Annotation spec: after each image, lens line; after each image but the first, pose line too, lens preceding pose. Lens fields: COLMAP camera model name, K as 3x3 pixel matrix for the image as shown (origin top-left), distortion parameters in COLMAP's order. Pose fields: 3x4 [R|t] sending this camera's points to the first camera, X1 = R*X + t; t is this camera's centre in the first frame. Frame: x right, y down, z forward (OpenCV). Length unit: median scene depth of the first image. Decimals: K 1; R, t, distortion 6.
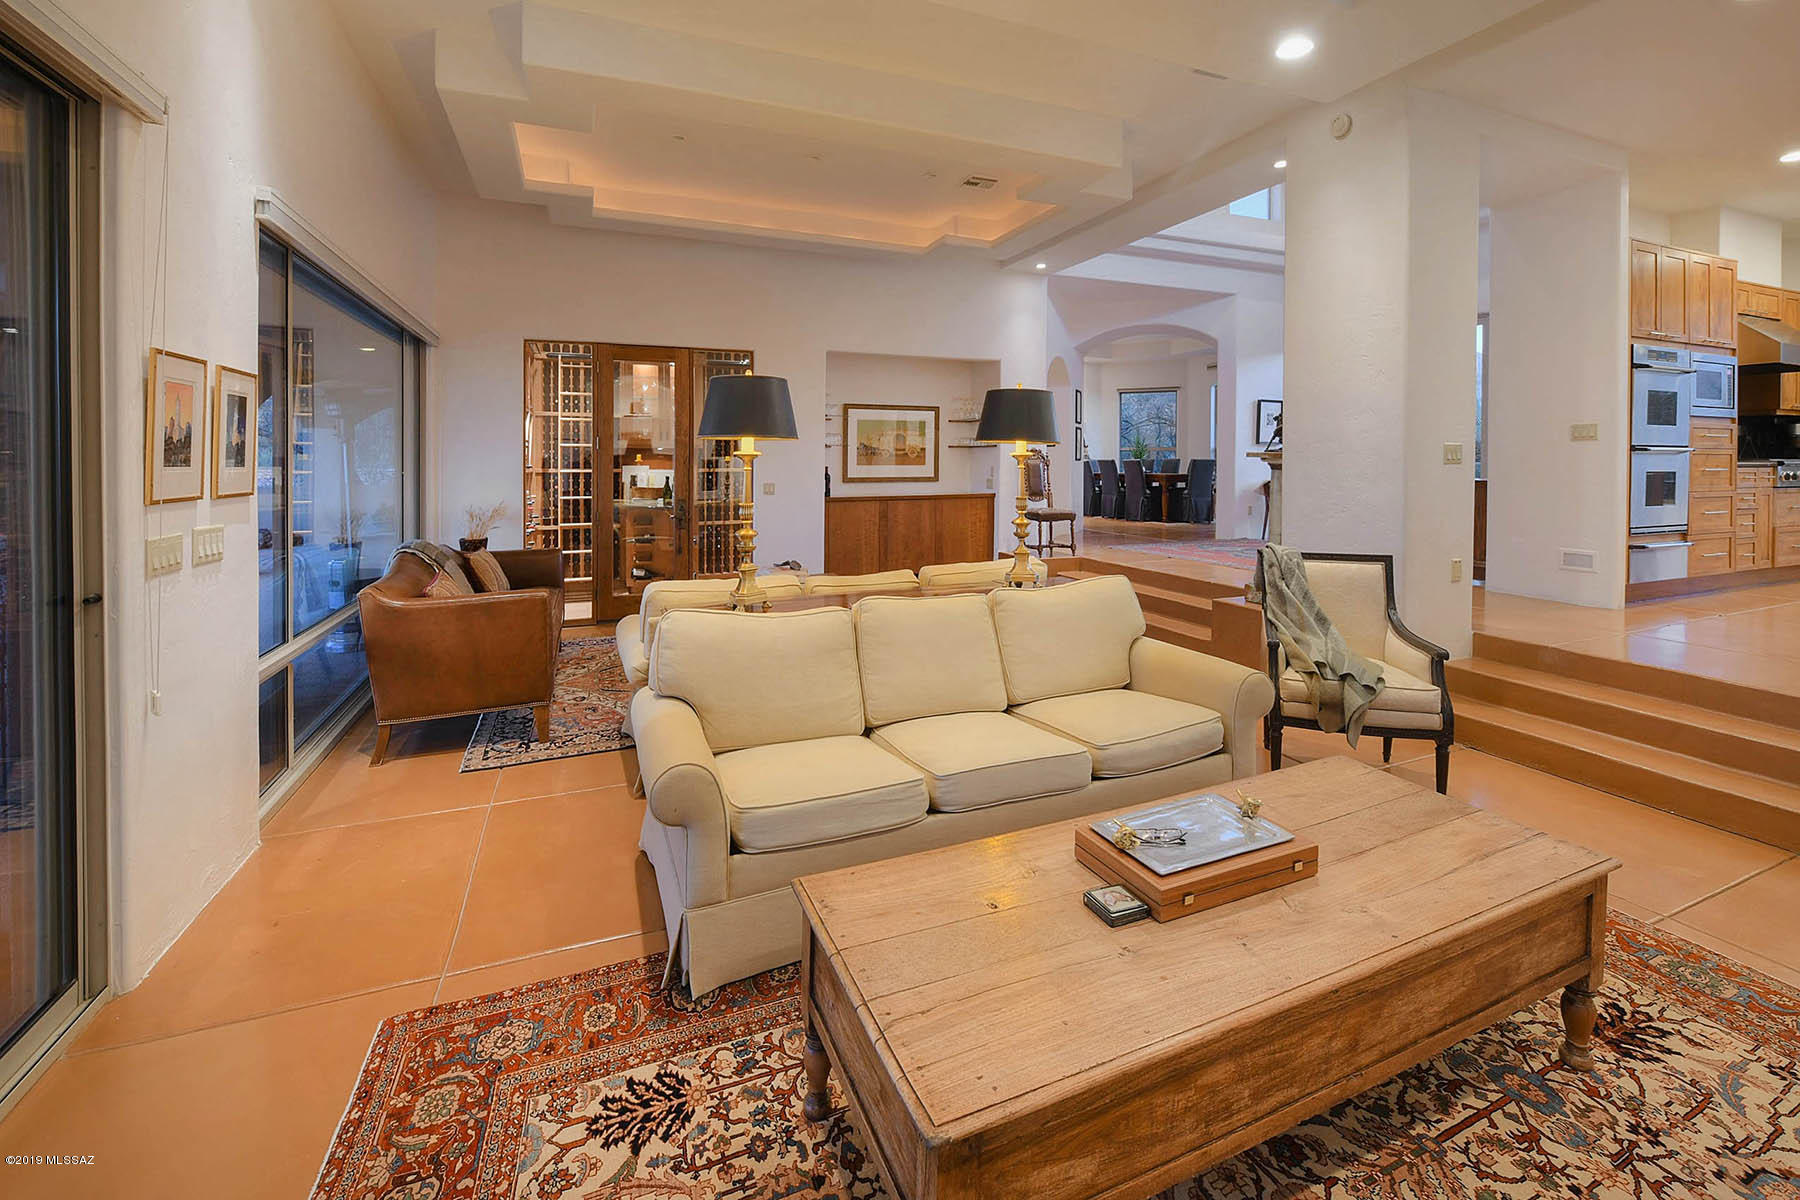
lens RADIAL K [[769.7, 0, 900.0], [0, 769.7, 600.0], [0, 0, 1]] dist [-0.000384, 0.000001]
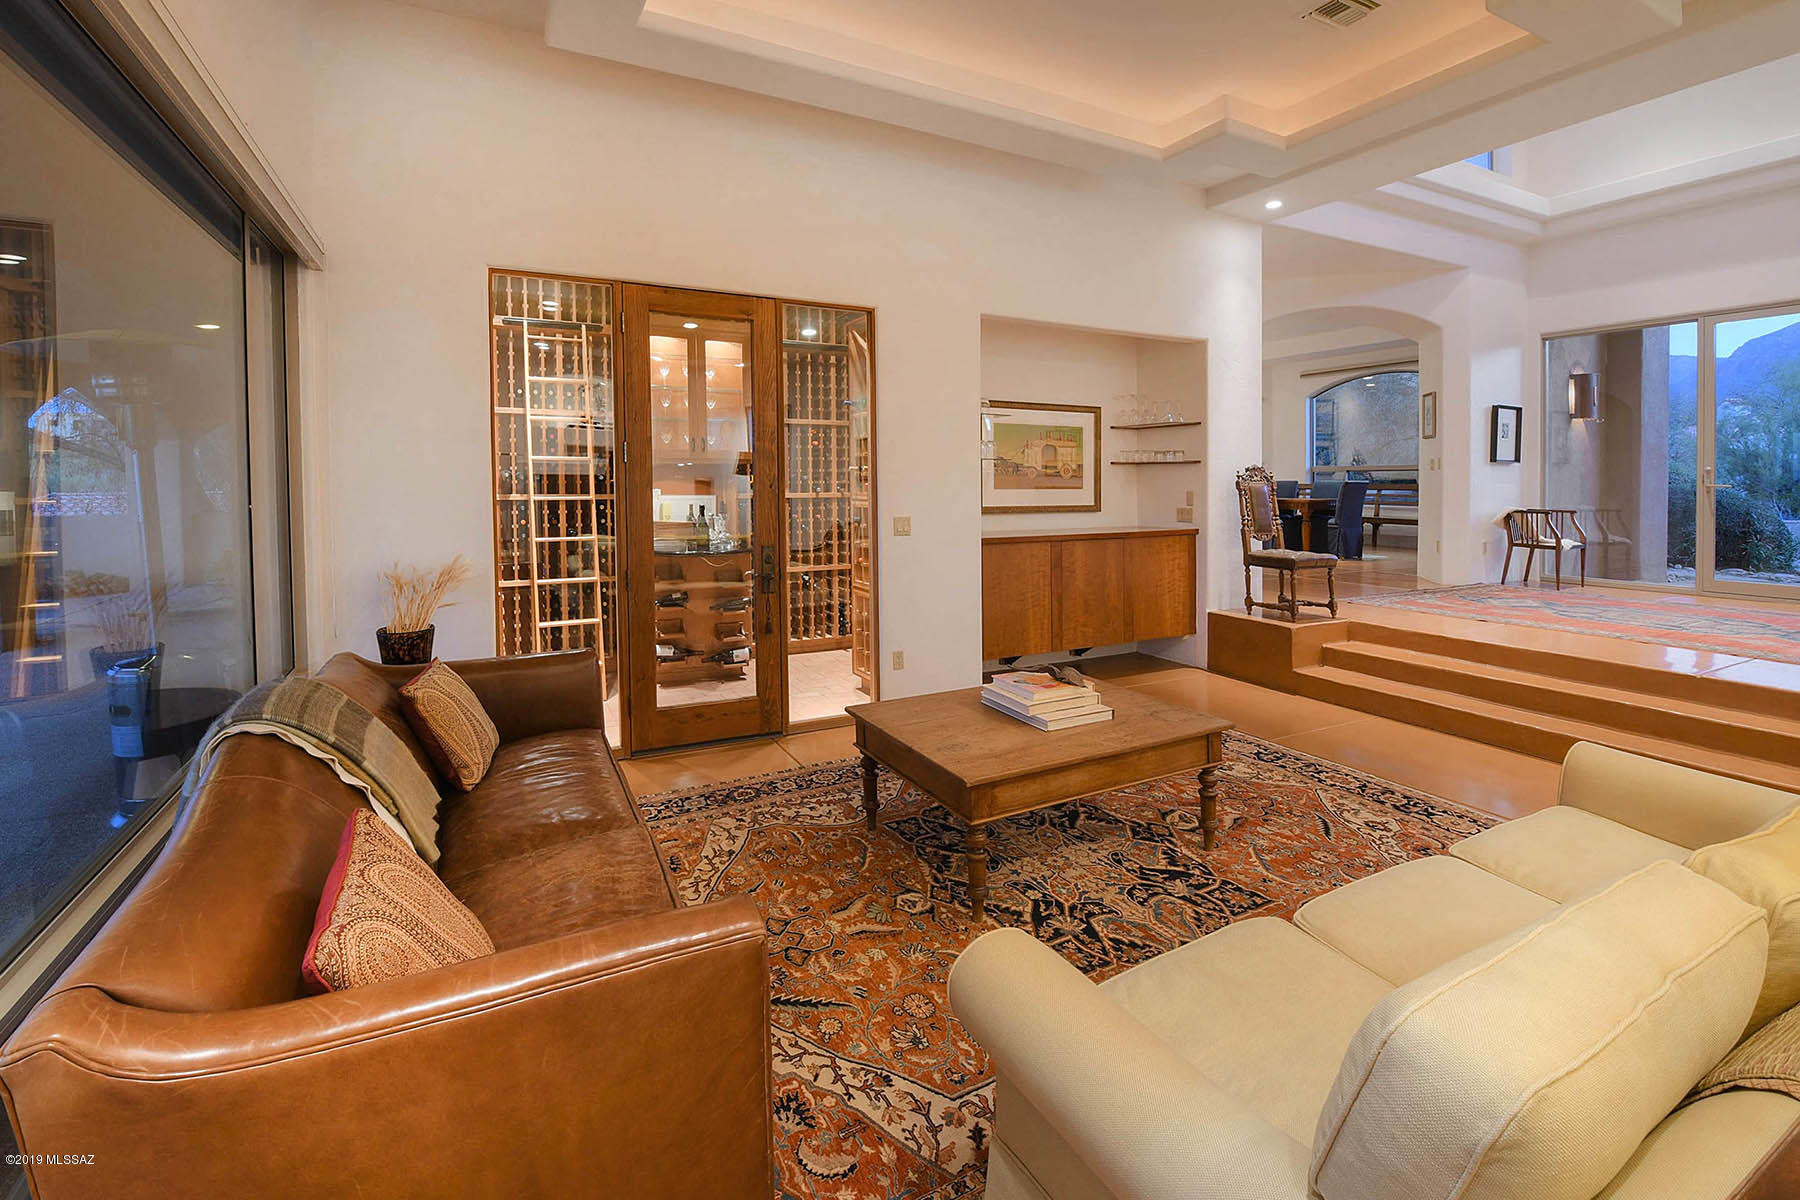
lens RADIAL K [[712.7, 0, 900.0], [0, 712.7, 600.0], [0, 0, 1]] dist [0.000080, -0.000047]
pose [[0.988537, -0.023486, 0.149140, -0.234867], [0.025728, 0.999583, -0.013120, -0.068548], [-0.148769, 0.016807, 0.988729, 0.377035]]
